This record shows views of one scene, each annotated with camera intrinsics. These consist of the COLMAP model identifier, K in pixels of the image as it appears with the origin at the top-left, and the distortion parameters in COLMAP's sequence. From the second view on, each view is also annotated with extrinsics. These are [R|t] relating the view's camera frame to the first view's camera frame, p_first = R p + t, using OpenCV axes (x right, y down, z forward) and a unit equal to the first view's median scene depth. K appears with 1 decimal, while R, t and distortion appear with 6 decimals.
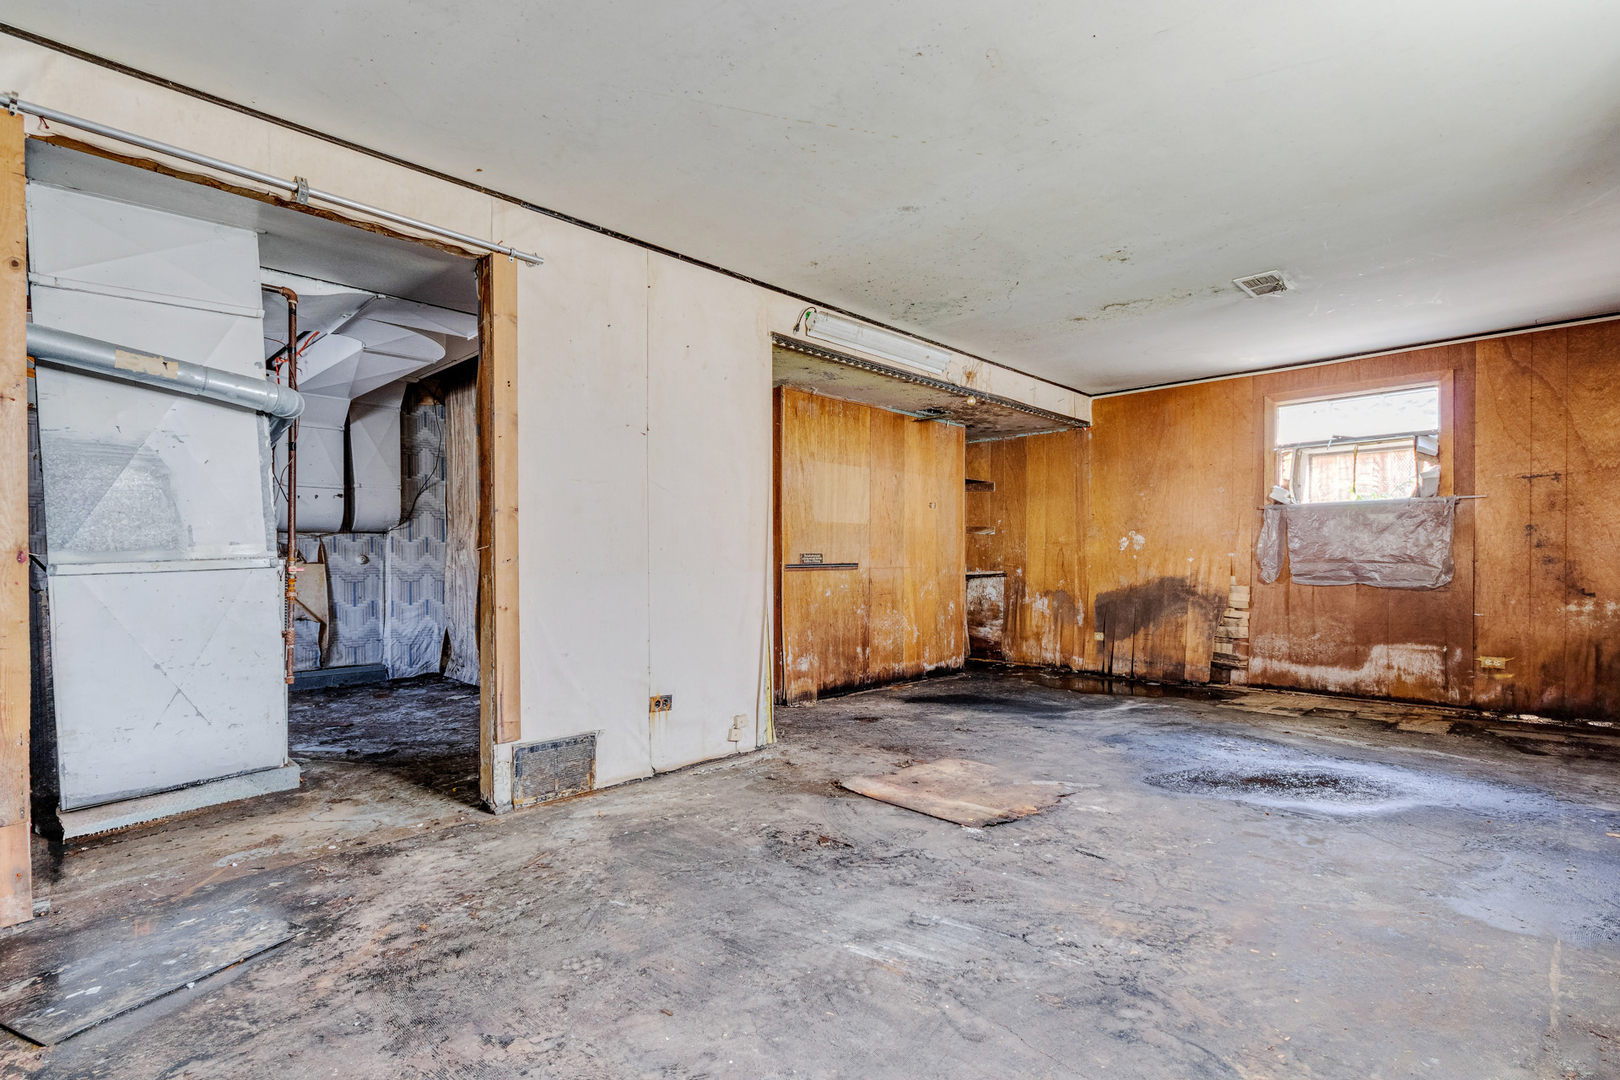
lens RADIAL K [[785.8, 0, 822.6], [0, 785.8, 560.4], [0, 0, 1]] dist [0.002516, 0.001241]
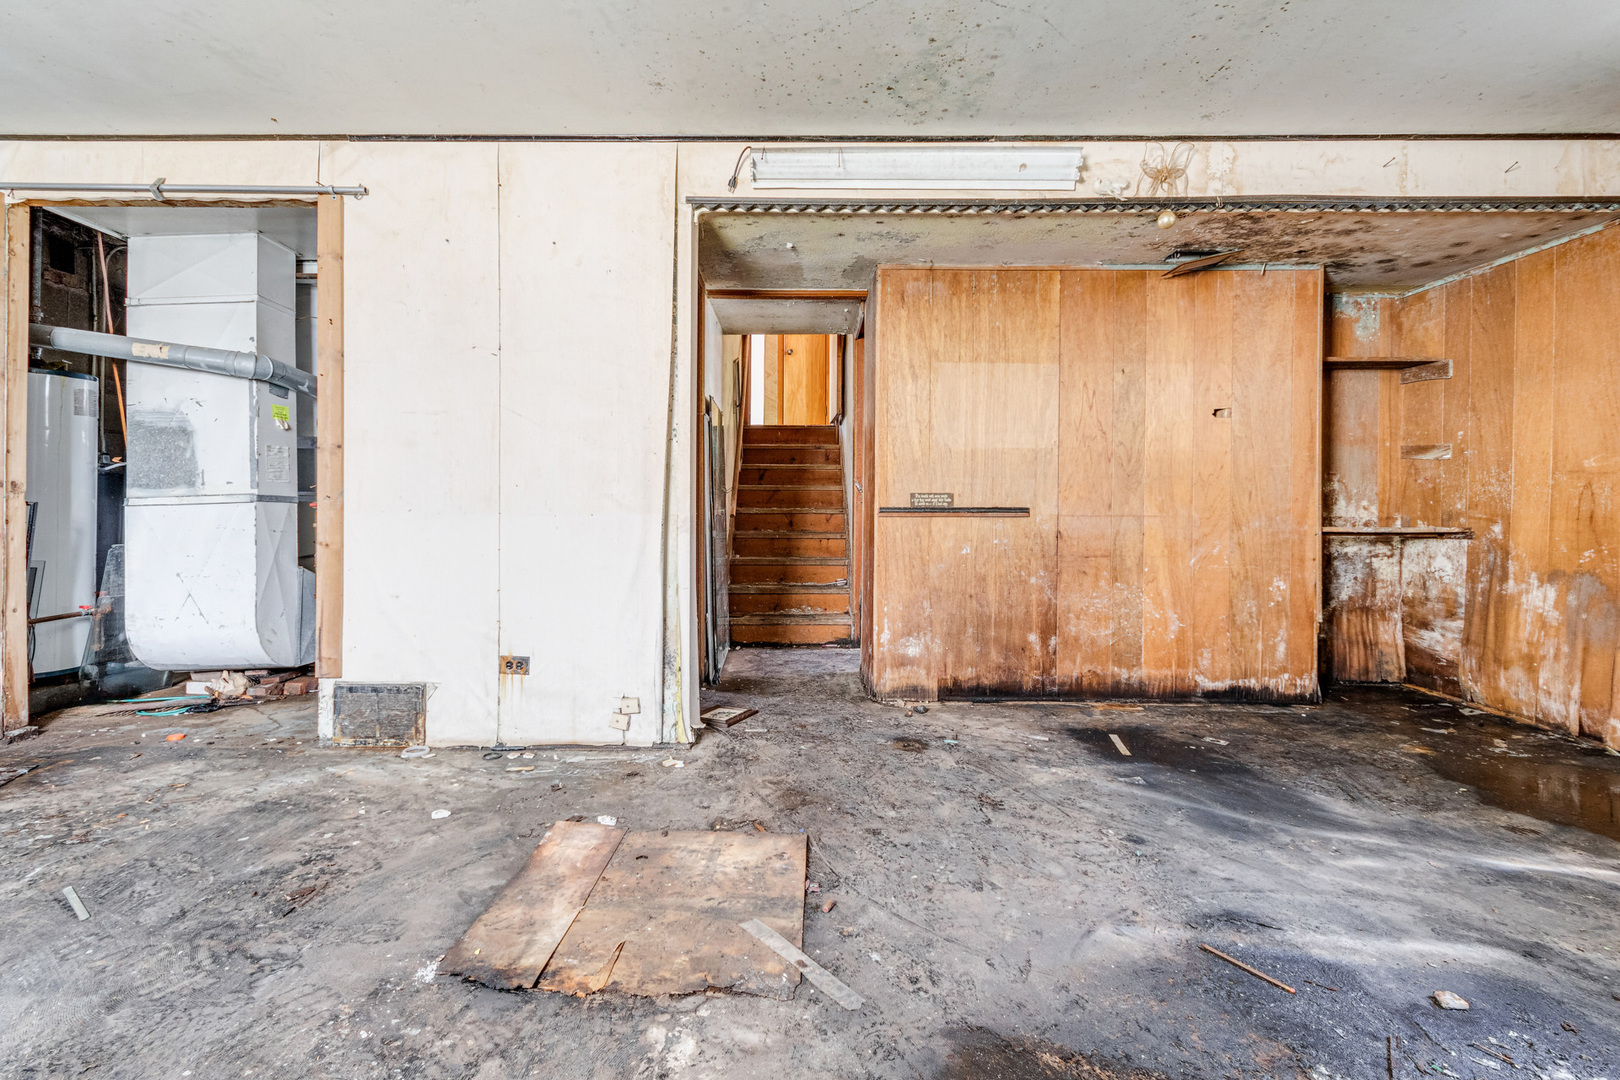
lens RADIAL K [[775.7, 0, 781.0], [0, 775.7, 500.9], [0, 0, 1]] dist [0.010867, -0.000556]
pose [[0.678752, 0.004948, -0.734351, 0.468441], [-0.008820, 0.999960, -0.001414, 0.000579], [0.734314, 0.007437, 0.678769, 0.483000]]
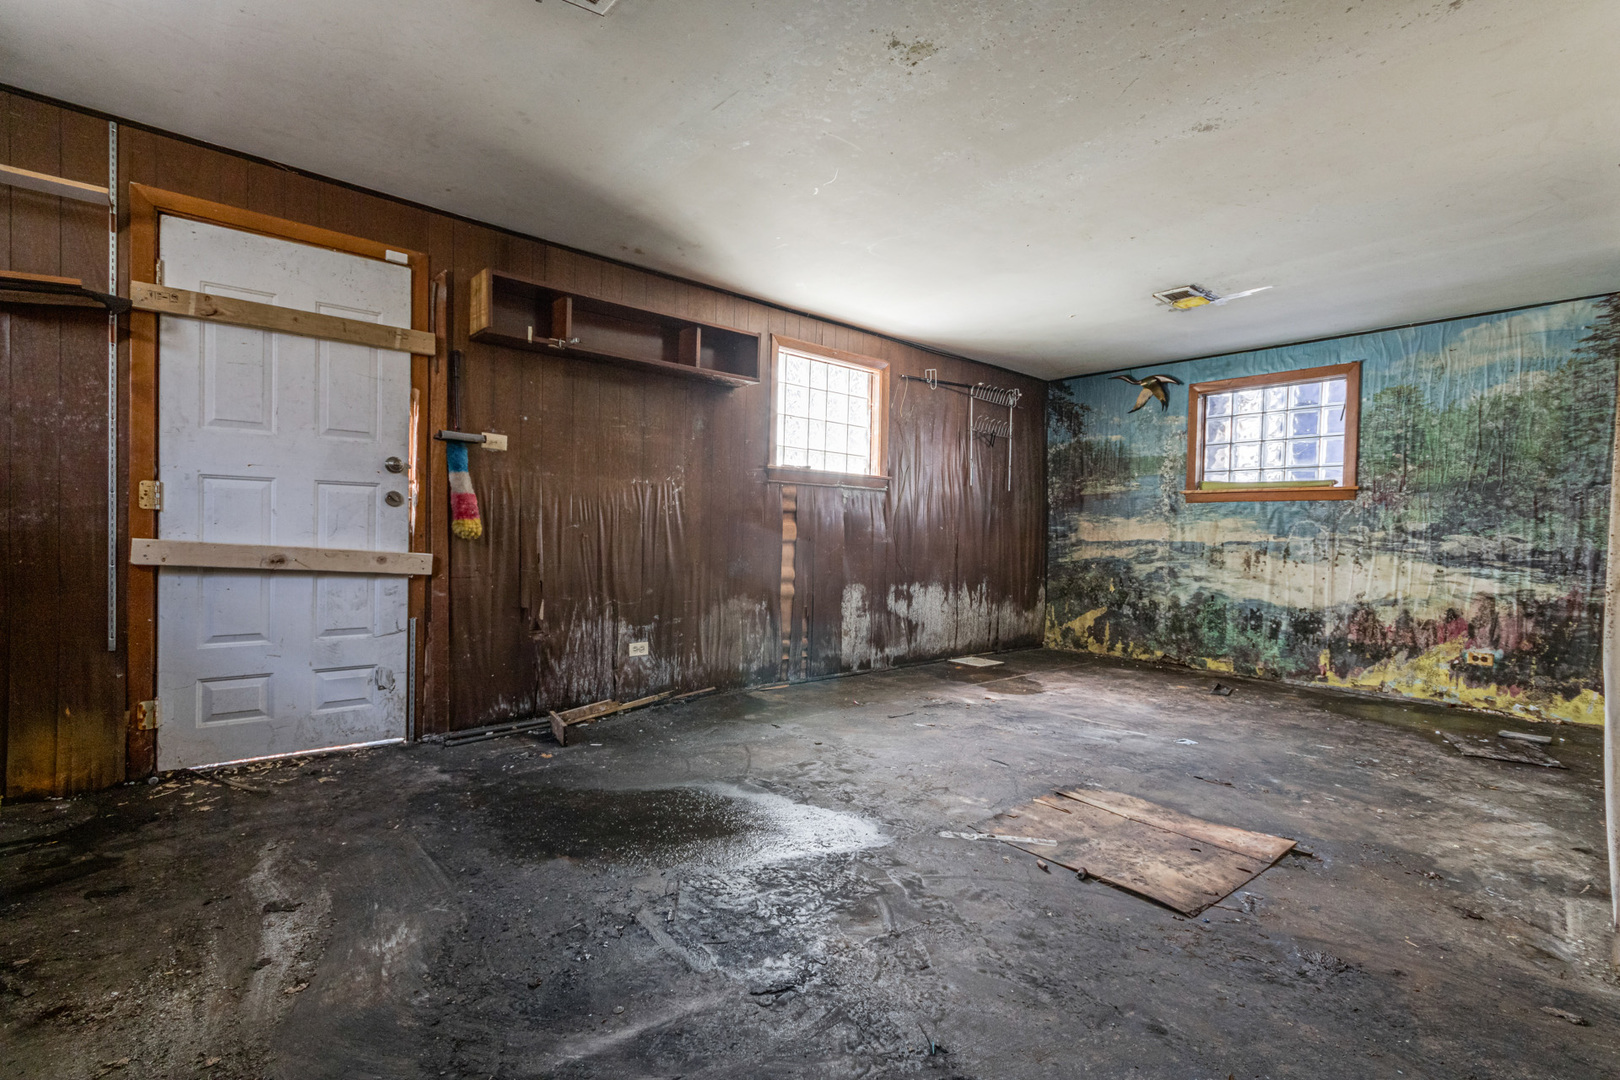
lens RADIAL K [[743.5, 0, 801.5], [0, 743.5, 532.1], [0, 0, 1]] dist [0.000609, -0.001113]
pose [[-0.994514, -0.021642, 0.102343, 0.303798], [-0.021856, 0.999761, -0.000962, -0.001733], [-0.102298, -0.003193, -0.994749, 1.255405]]
